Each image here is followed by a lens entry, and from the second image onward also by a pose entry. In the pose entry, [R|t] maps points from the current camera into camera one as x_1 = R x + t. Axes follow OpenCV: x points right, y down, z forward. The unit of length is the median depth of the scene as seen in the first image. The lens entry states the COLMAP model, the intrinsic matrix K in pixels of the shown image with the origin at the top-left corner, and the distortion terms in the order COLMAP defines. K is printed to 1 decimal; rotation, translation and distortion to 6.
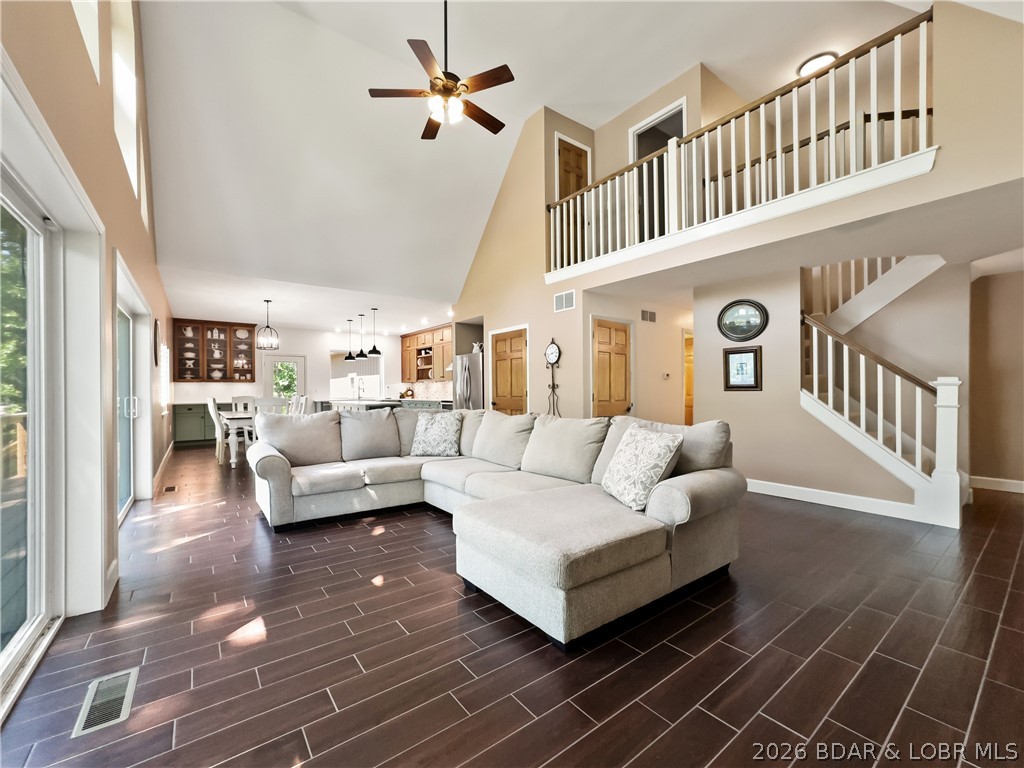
lens RADIAL K [[420.7, 0, 517.9], [0, 420.7, 400.1], [0, 0, 1]] dist [-0.025821, 0.002609]
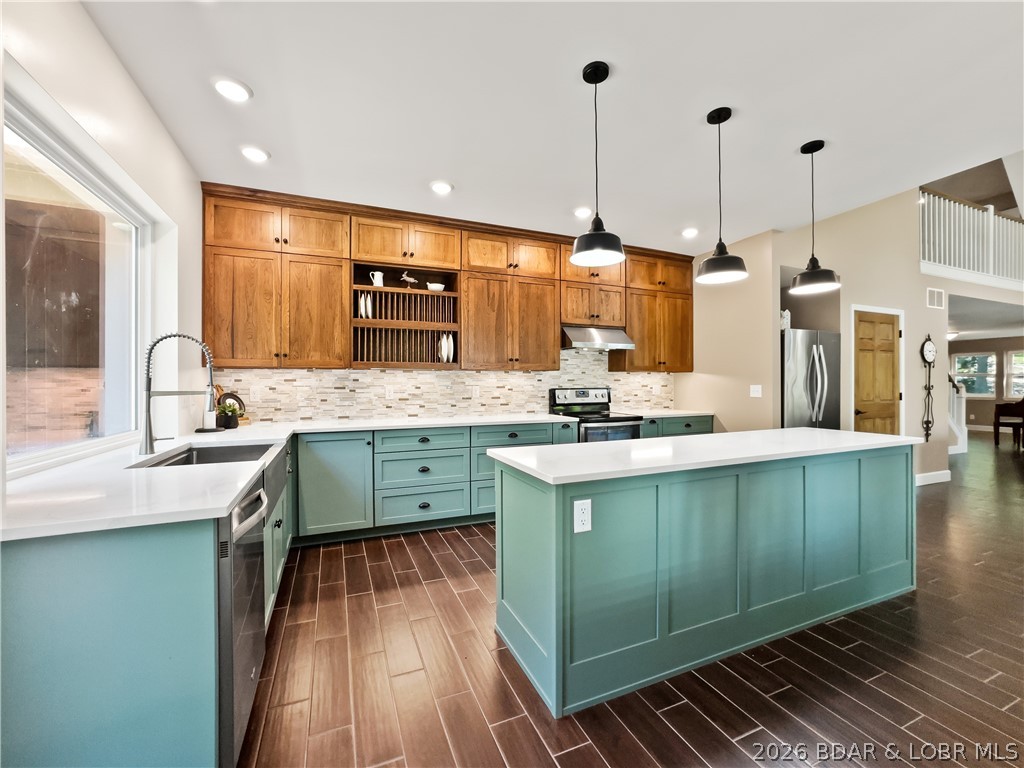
lens RADIAL K [[420.7, 0, 508.6], [0, 420.7, 385.9], [0, 0, 1]] dist [-0.025821, 0.002609]
pose [[0.267984, -0.002974, 0.963419, -0.604017], [0.022741, 0.999736, -0.003240, -0.031931], [-0.963155, 0.022778, 0.267981, 0.972438]]
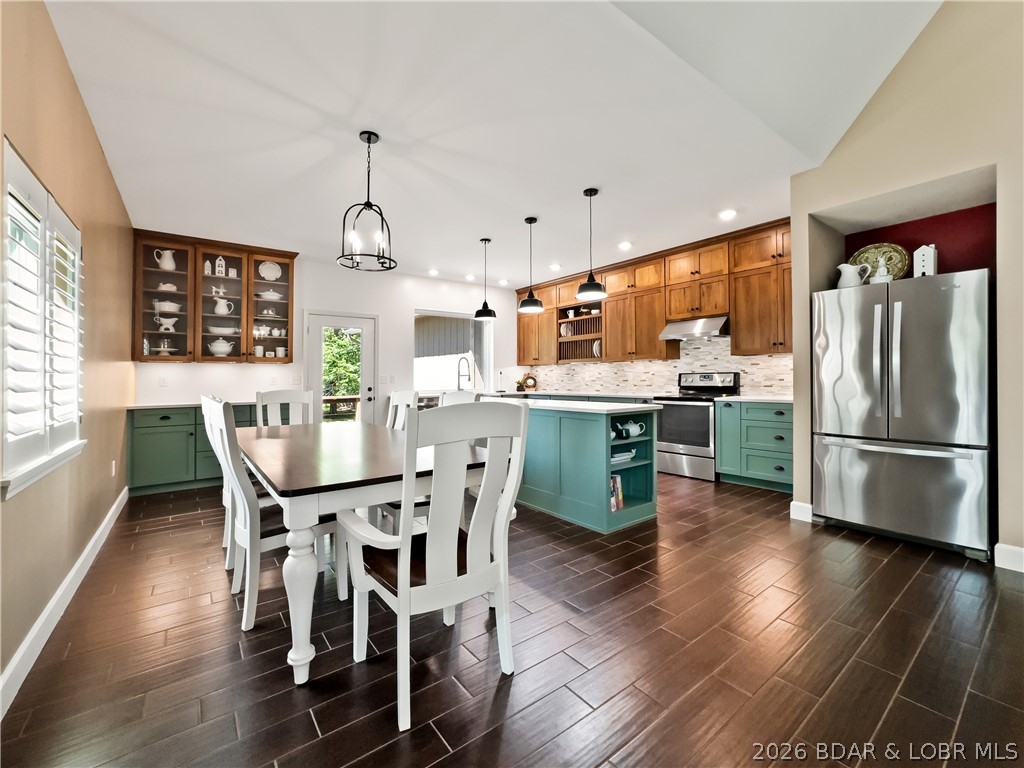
lens RADIAL K [[420.7, 0, 513.7], [0, 420.7, 378.5], [0, 0, 1]] dist [-0.025821, 0.002609]
pose [[0.999992, -0.003671, -0.001640, -0.362853], [0.003632, 0.999727, -0.023065, -0.010174], [0.001724, 0.023059, 0.999733, 0.488136]]
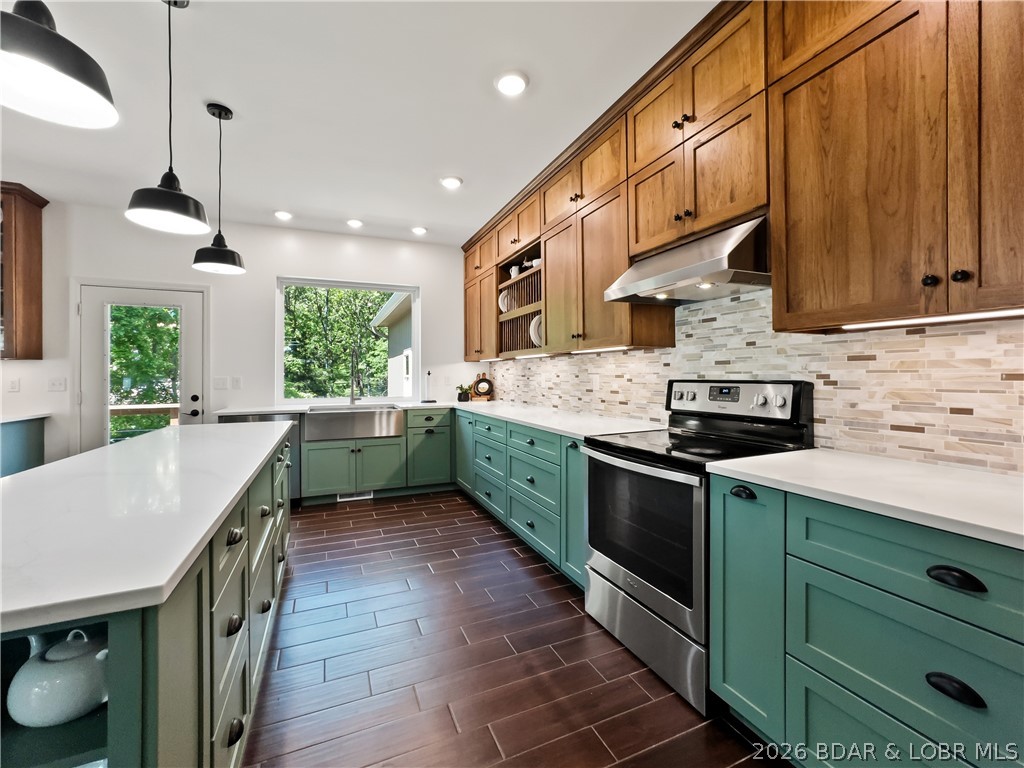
lens RADIAL K [[420.7, 0, 512.8], [0, 420.7, 375.0], [0, 0, 1]] dist [-0.025821, 0.002609]
pose [[0.969953, 0.001476, -0.243287, -0.170073], [-0.006245, 0.999803, -0.018829, -0.027083], [0.243211, 0.019783, 0.969772, 0.793298]]
